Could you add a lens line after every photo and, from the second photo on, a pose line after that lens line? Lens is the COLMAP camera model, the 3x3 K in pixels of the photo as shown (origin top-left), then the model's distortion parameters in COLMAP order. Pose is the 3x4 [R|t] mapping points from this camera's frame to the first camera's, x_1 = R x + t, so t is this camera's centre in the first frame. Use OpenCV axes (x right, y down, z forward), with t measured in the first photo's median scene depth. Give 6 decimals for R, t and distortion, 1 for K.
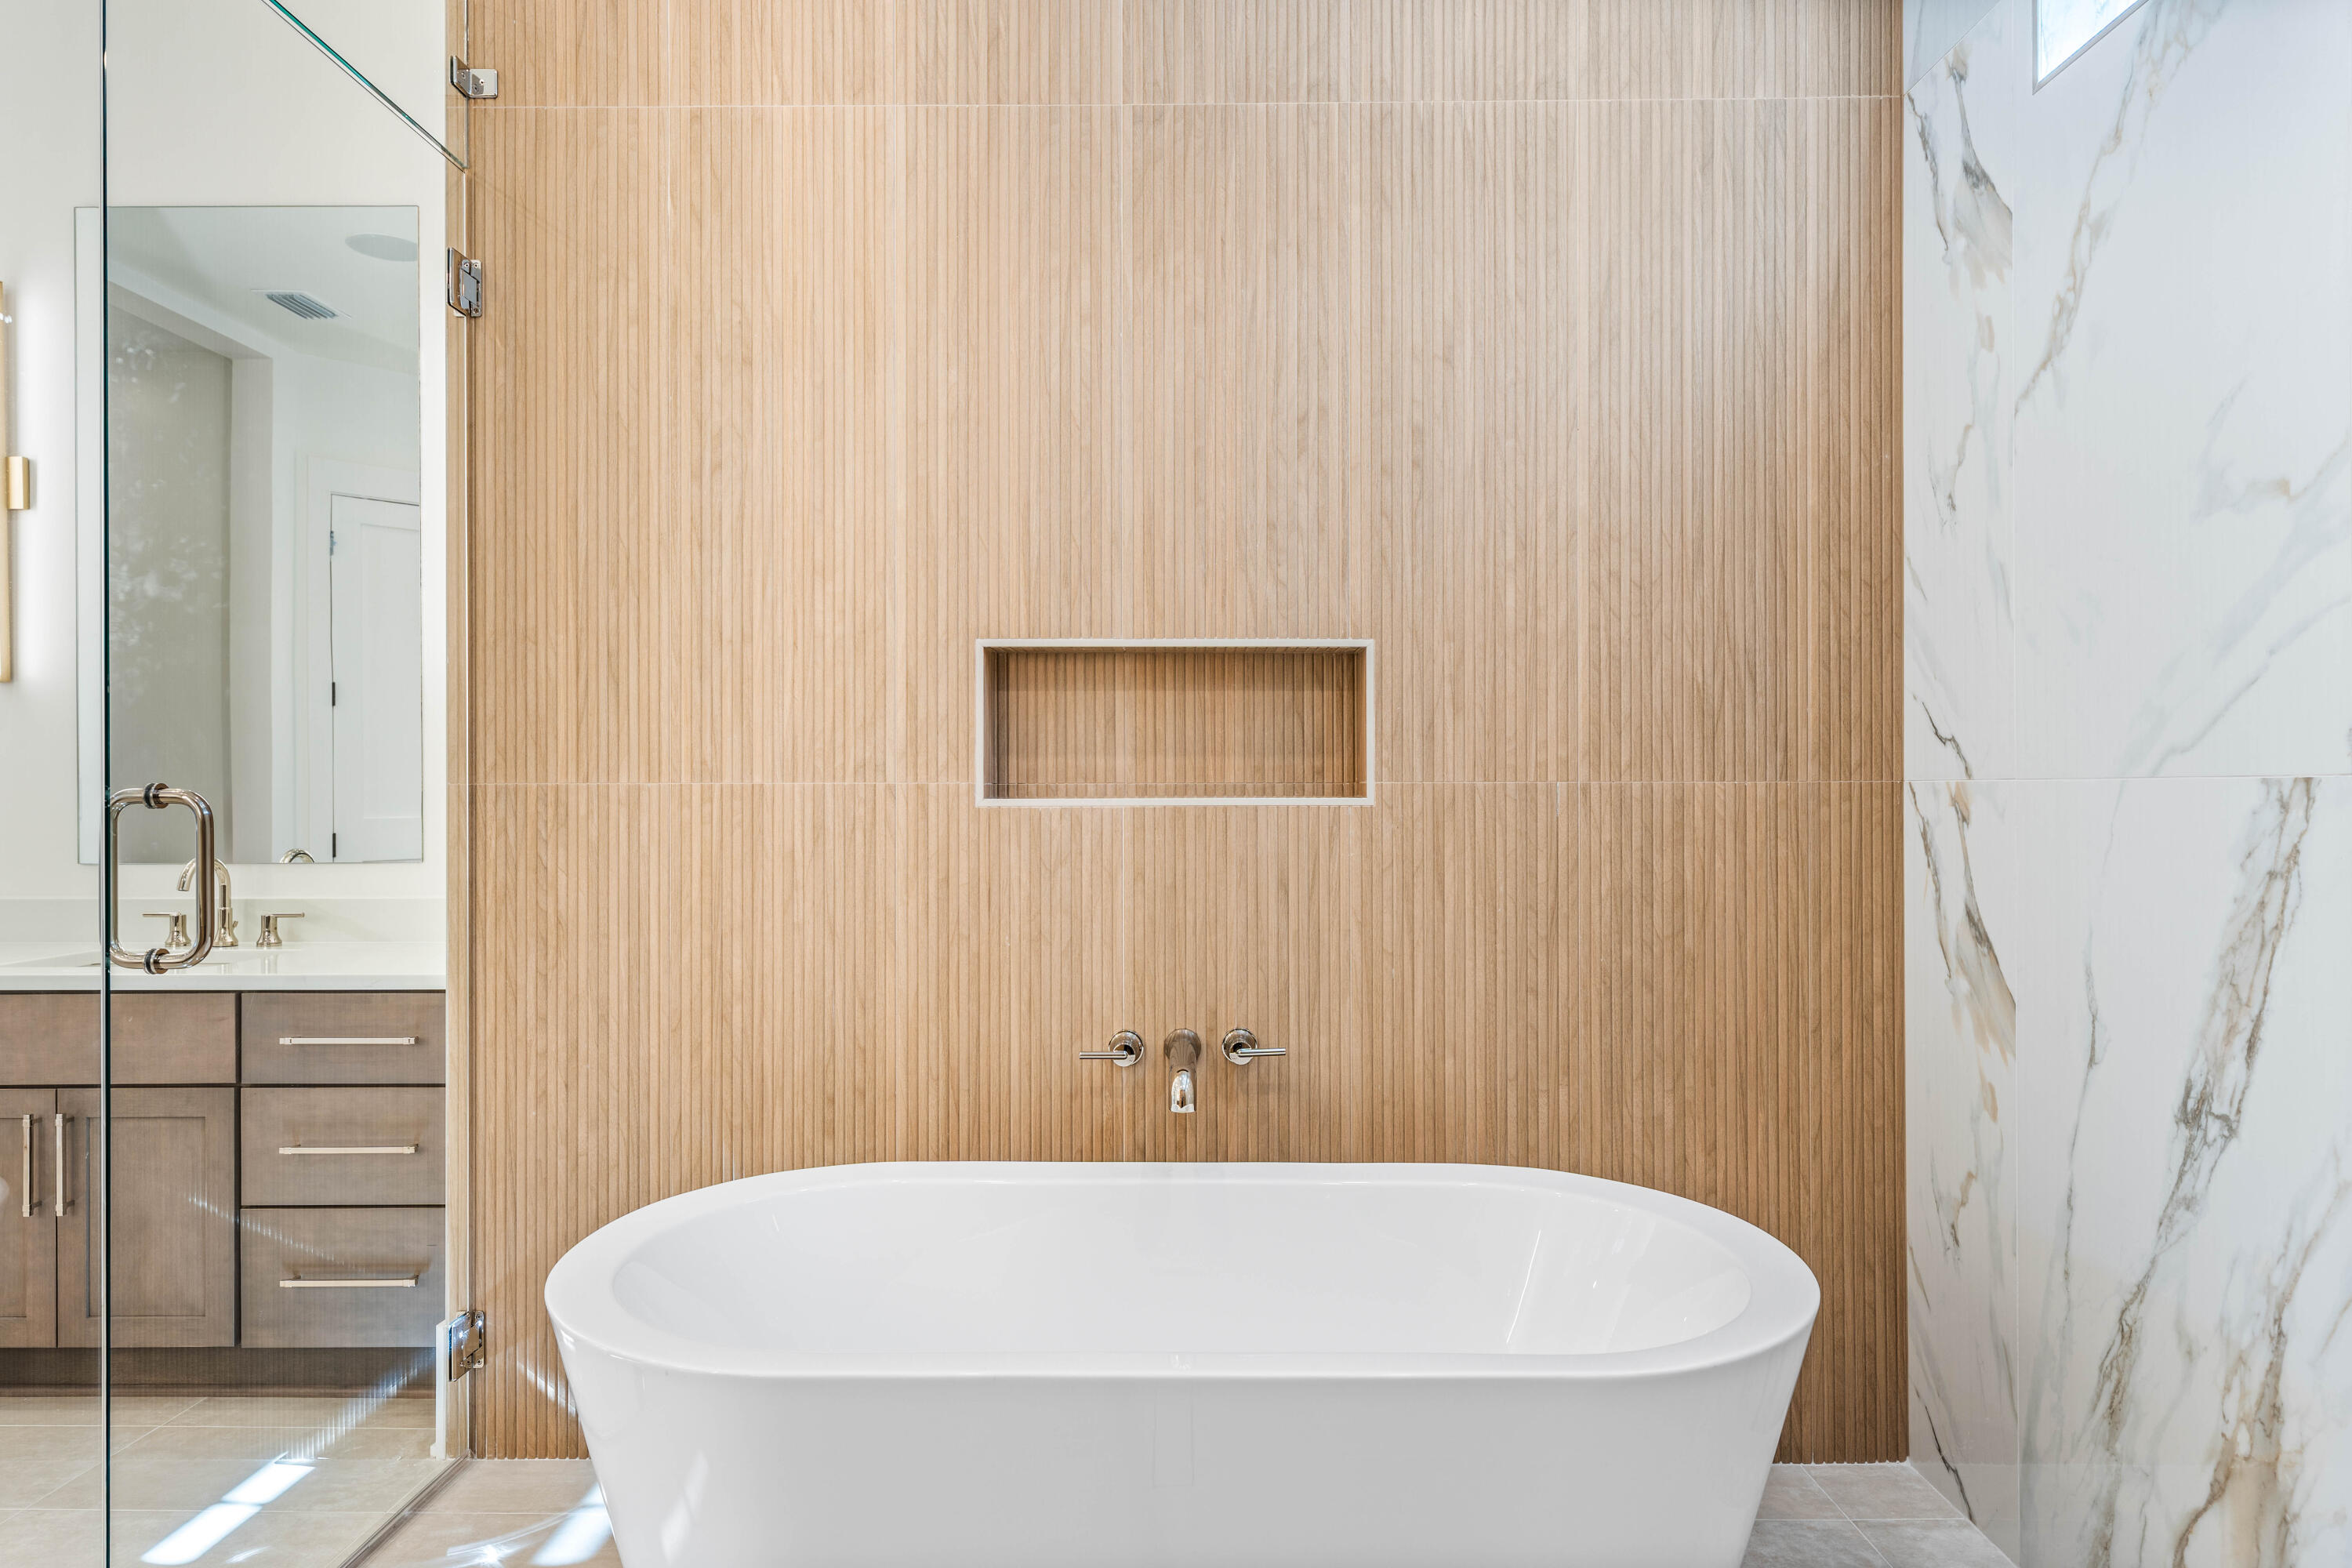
lens RADIAL K [[1388.7, 0, 1175.5], [0, 1388.7, 787.8], [0, 0, 1]] dist [0.005326, -0.001147]
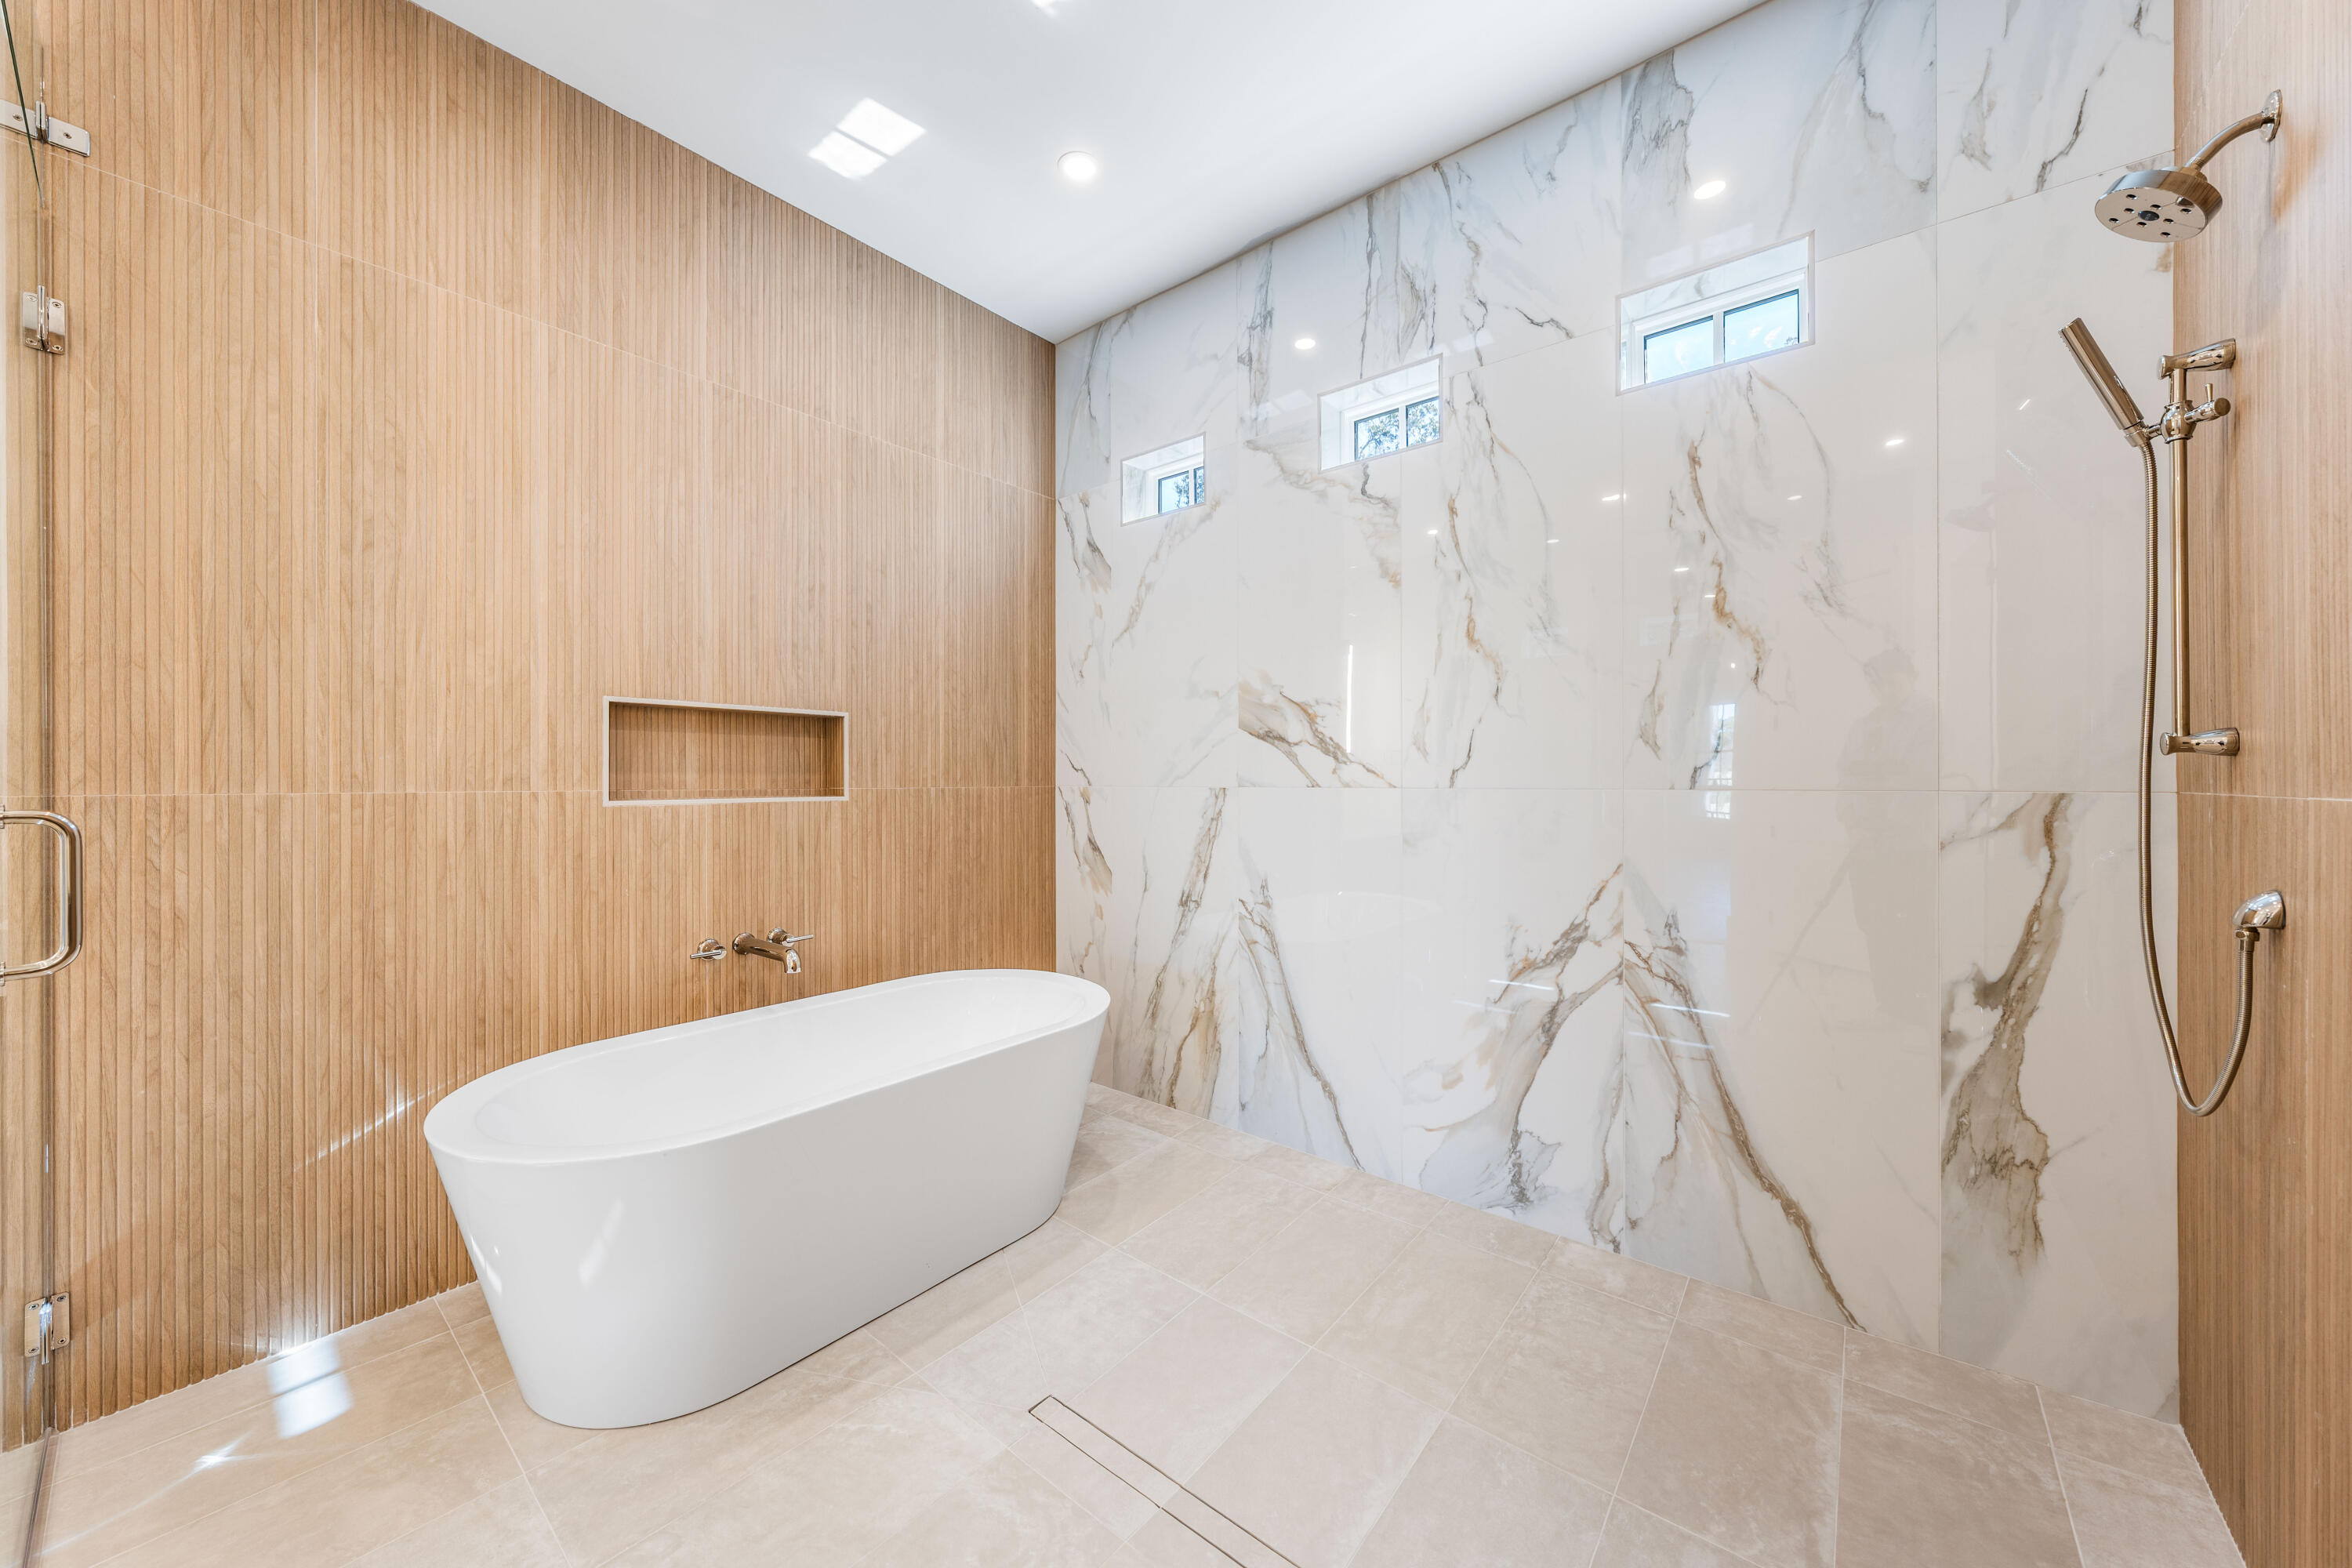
lens RADIAL K [[843.0, 0, 1176.8], [0, 843.0, 780.6], [0, 0, 1]] dist [-0.000887, -0.000119]
pose [[0.622278, -0.000186, 0.782796, -0.474734], [-0.001577, 0.999998, 0.001492, -0.016768], [-0.782795, -0.002162, 0.622276, -0.063980]]
